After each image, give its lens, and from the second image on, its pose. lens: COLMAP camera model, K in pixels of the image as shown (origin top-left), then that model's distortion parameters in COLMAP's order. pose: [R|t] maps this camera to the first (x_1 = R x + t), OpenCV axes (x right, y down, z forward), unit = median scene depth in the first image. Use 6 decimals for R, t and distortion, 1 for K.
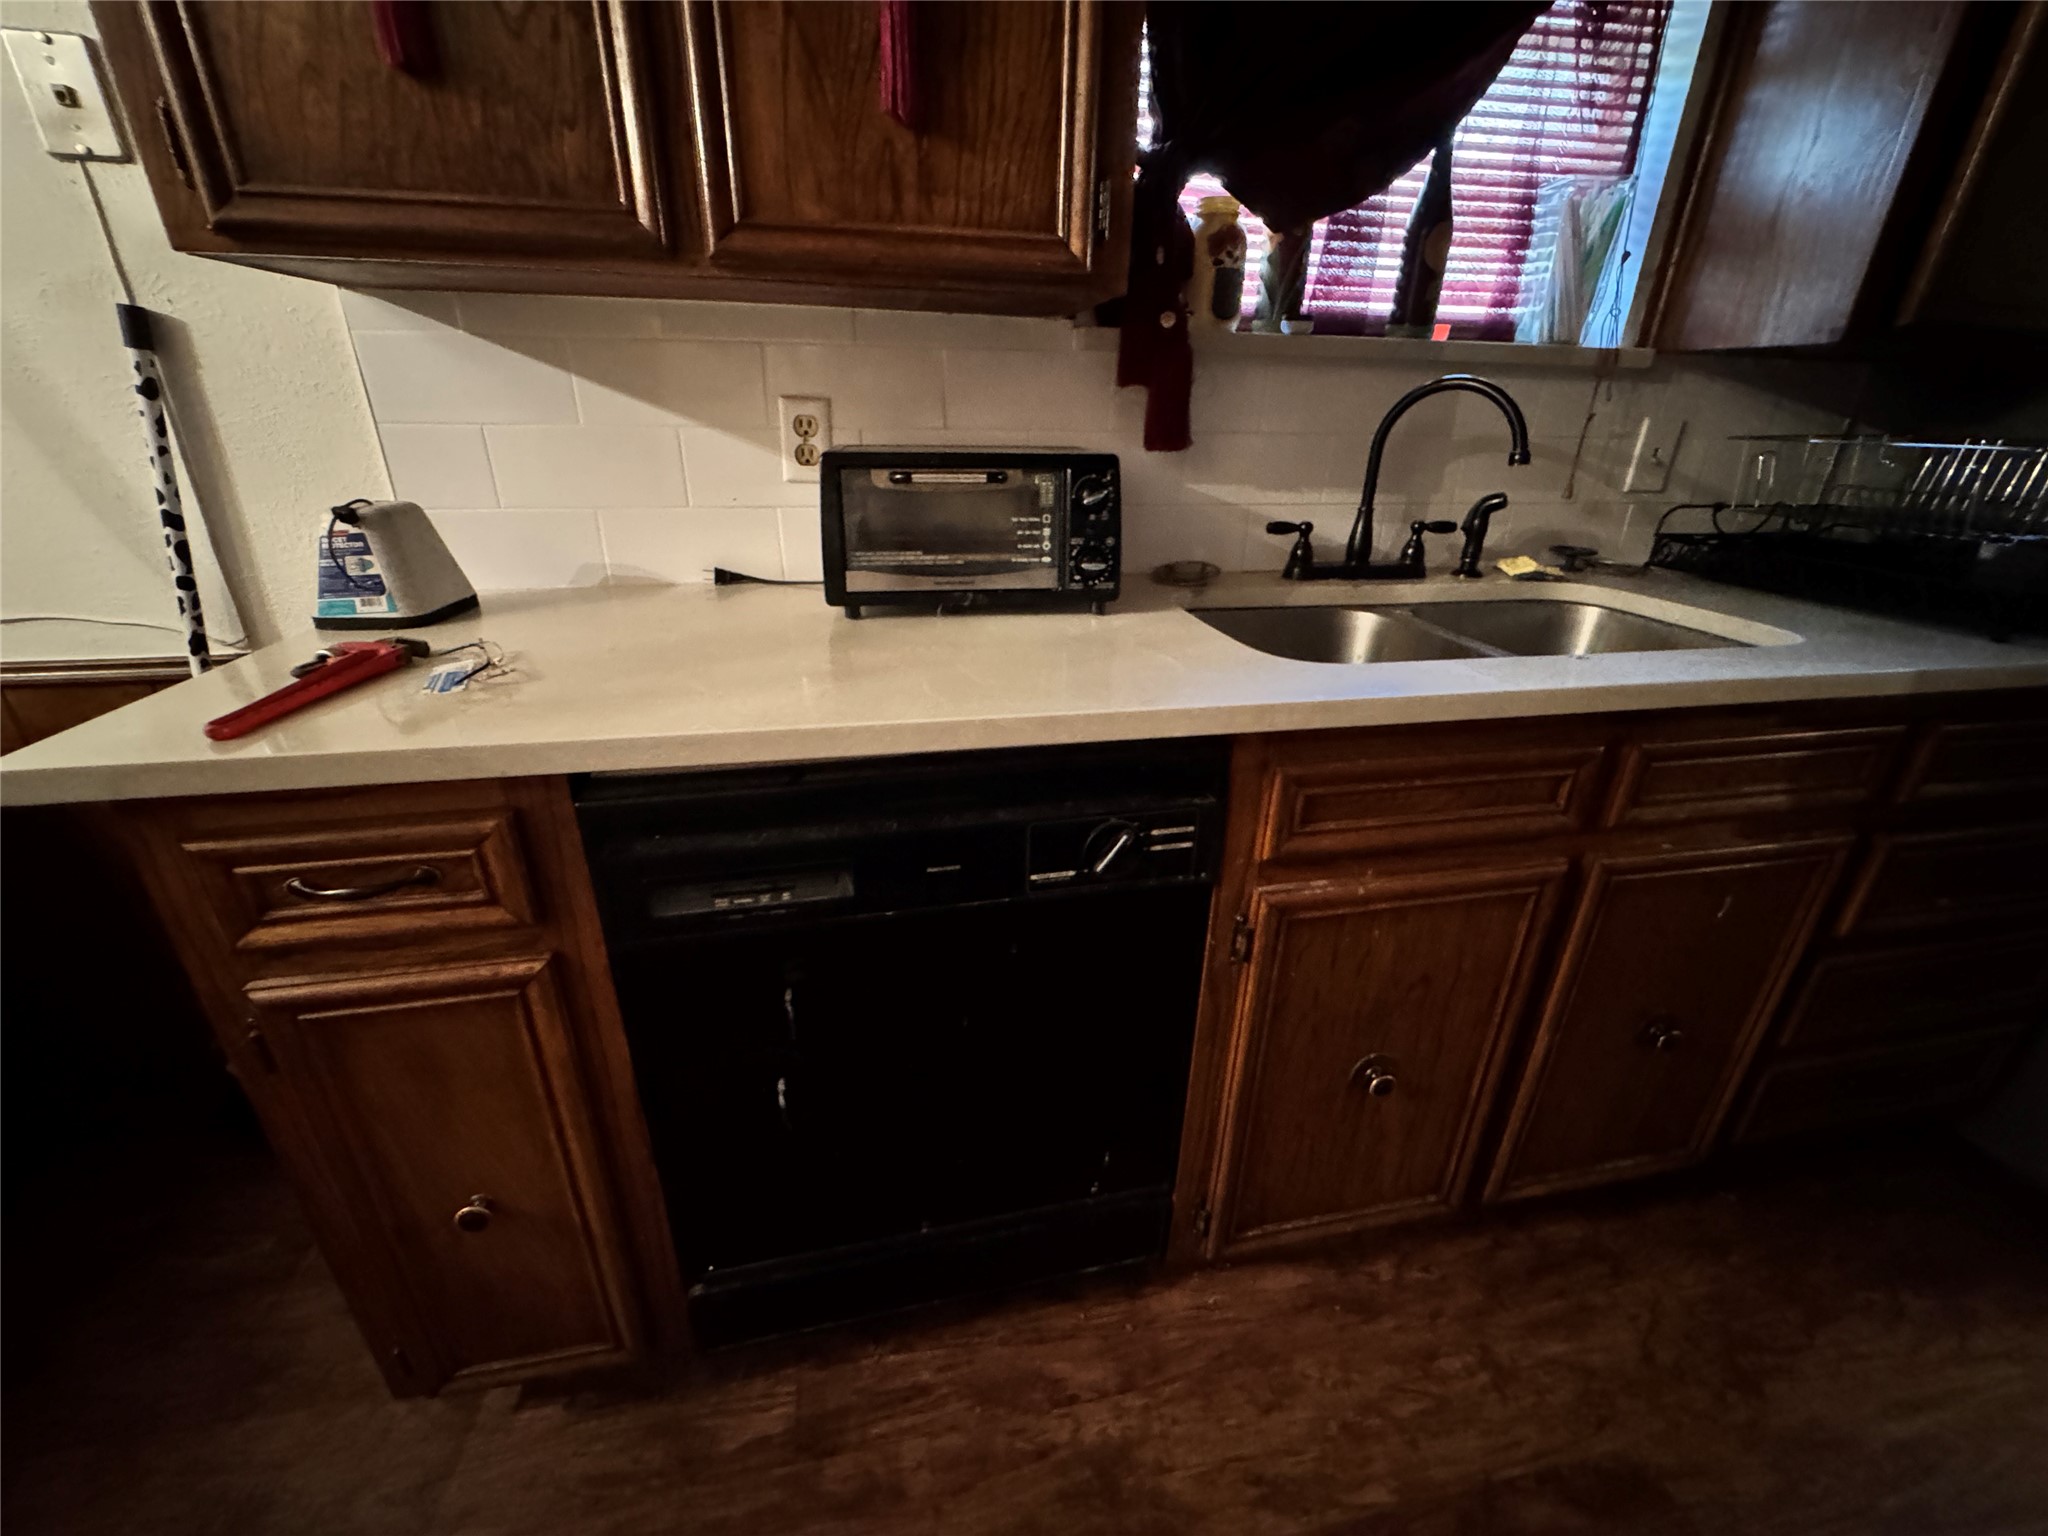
lens RADIAL K [[818.5, 0, 1024.8], [0, 818.5, 763.2], [0, 0, 1]] dist [0.000739, 0.000079]
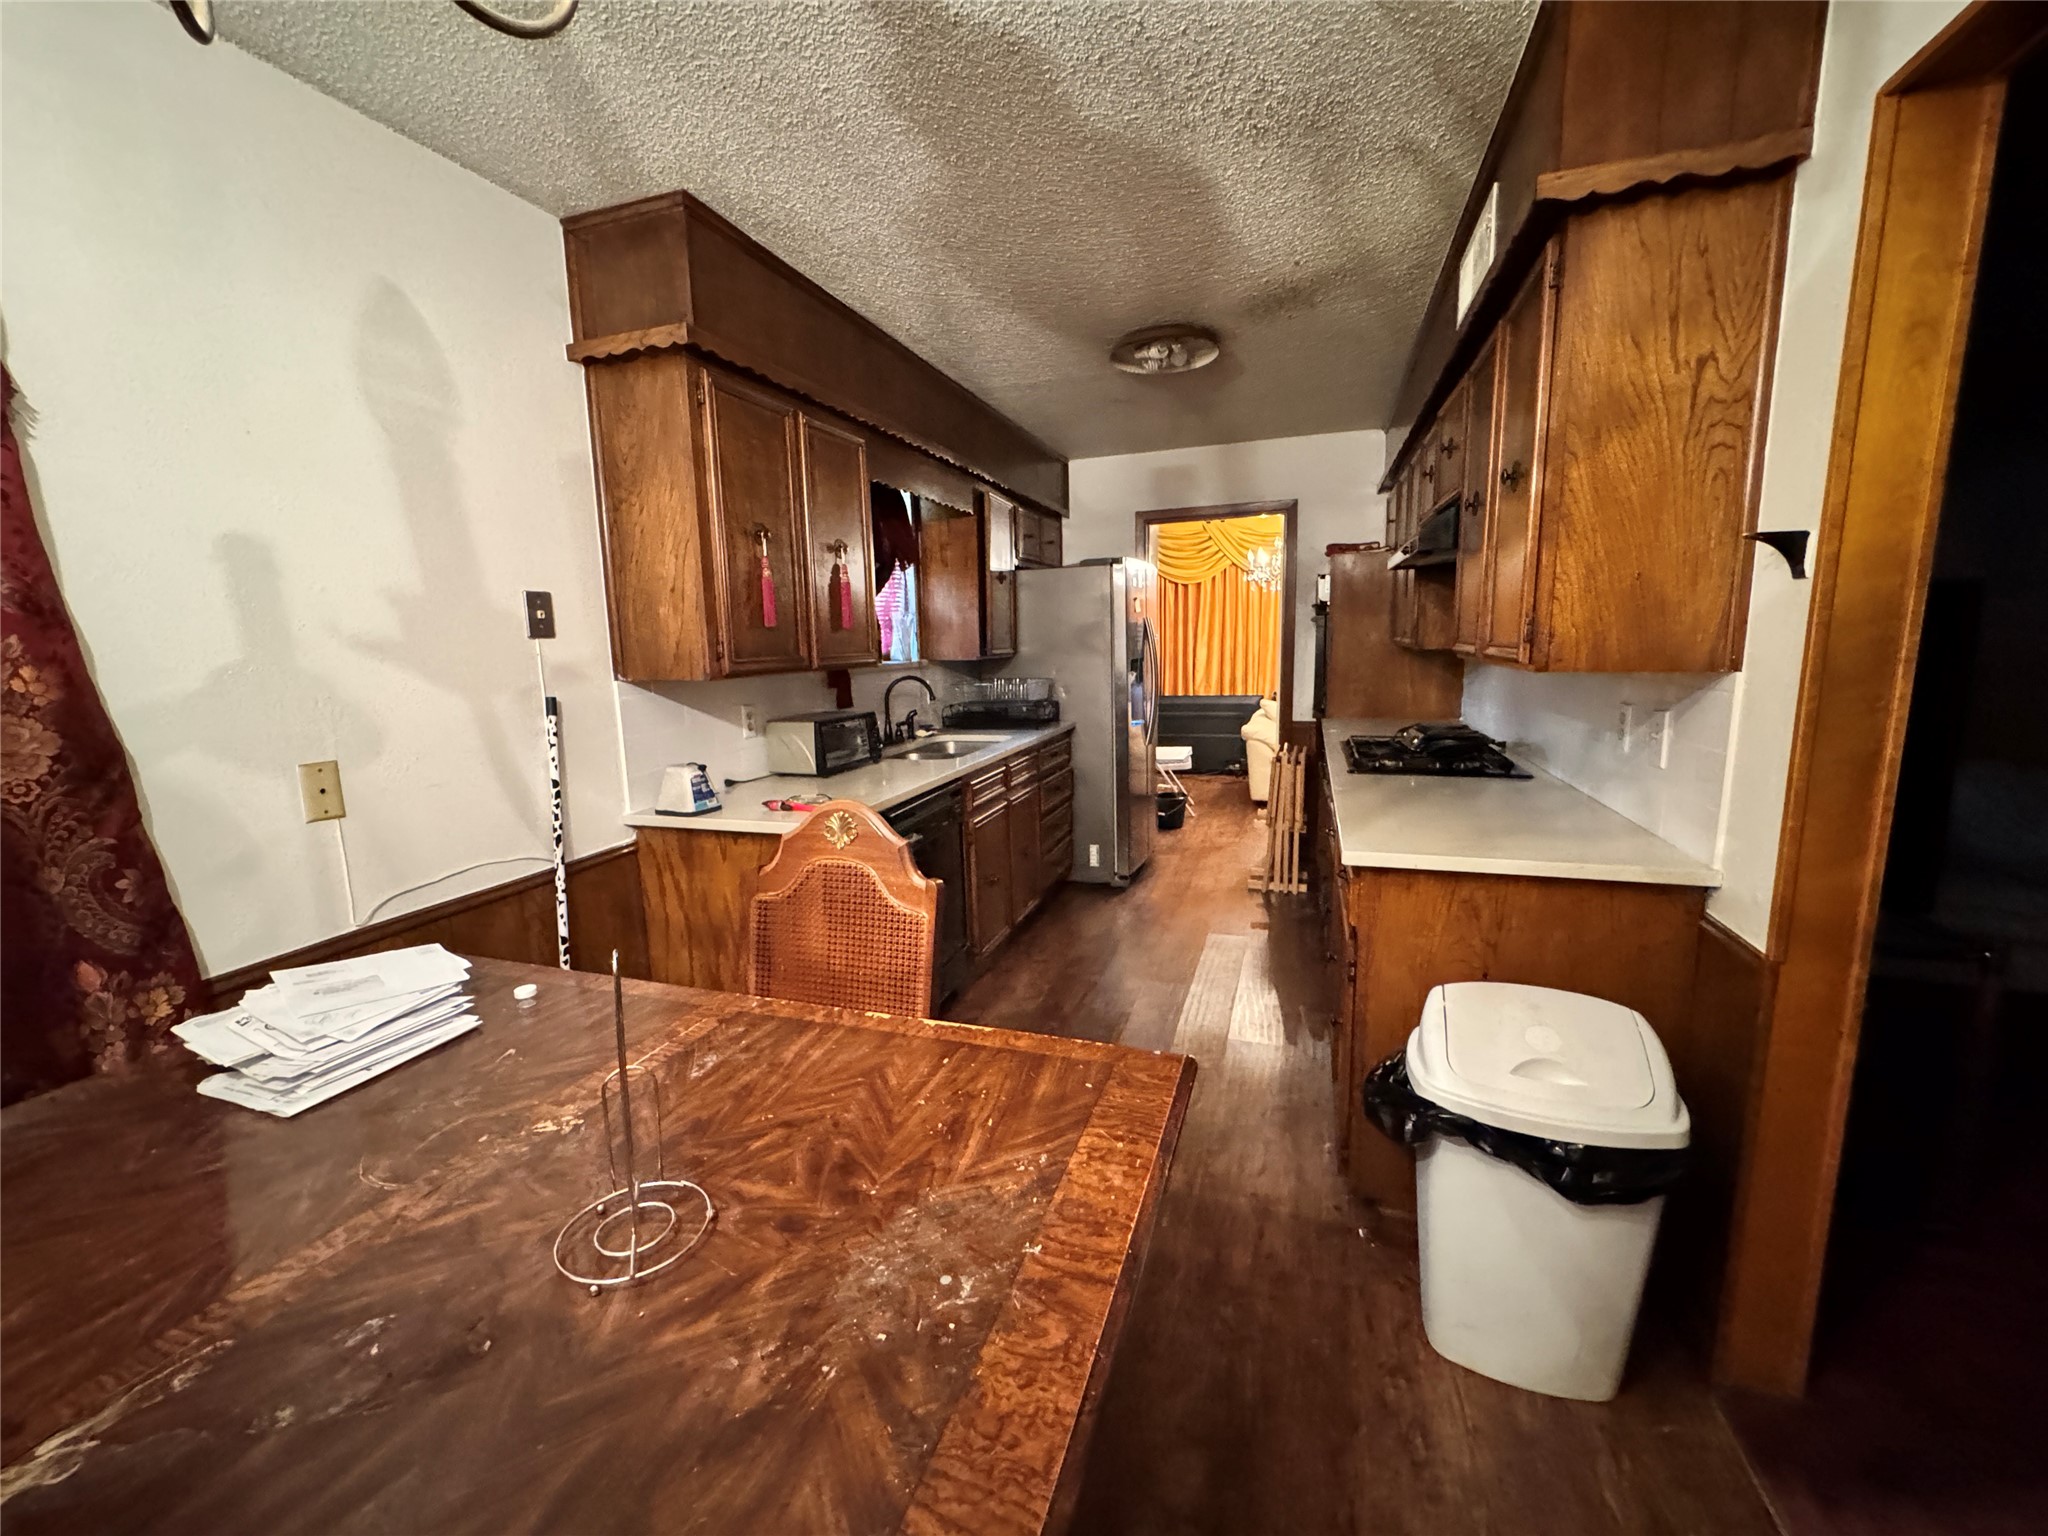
lens RADIAL K [[818.5, 0, 1022.6], [0, 818.5, 765.2], [0, 0, 1]] dist [0.000739, 0.000079]
pose [[0.494972, -0.164803, 0.853137, -1.828125], [0.371544, 0.927703, -0.036356, 0.101576], [-0.785466, 0.334973, 0.520419, -0.775526]]
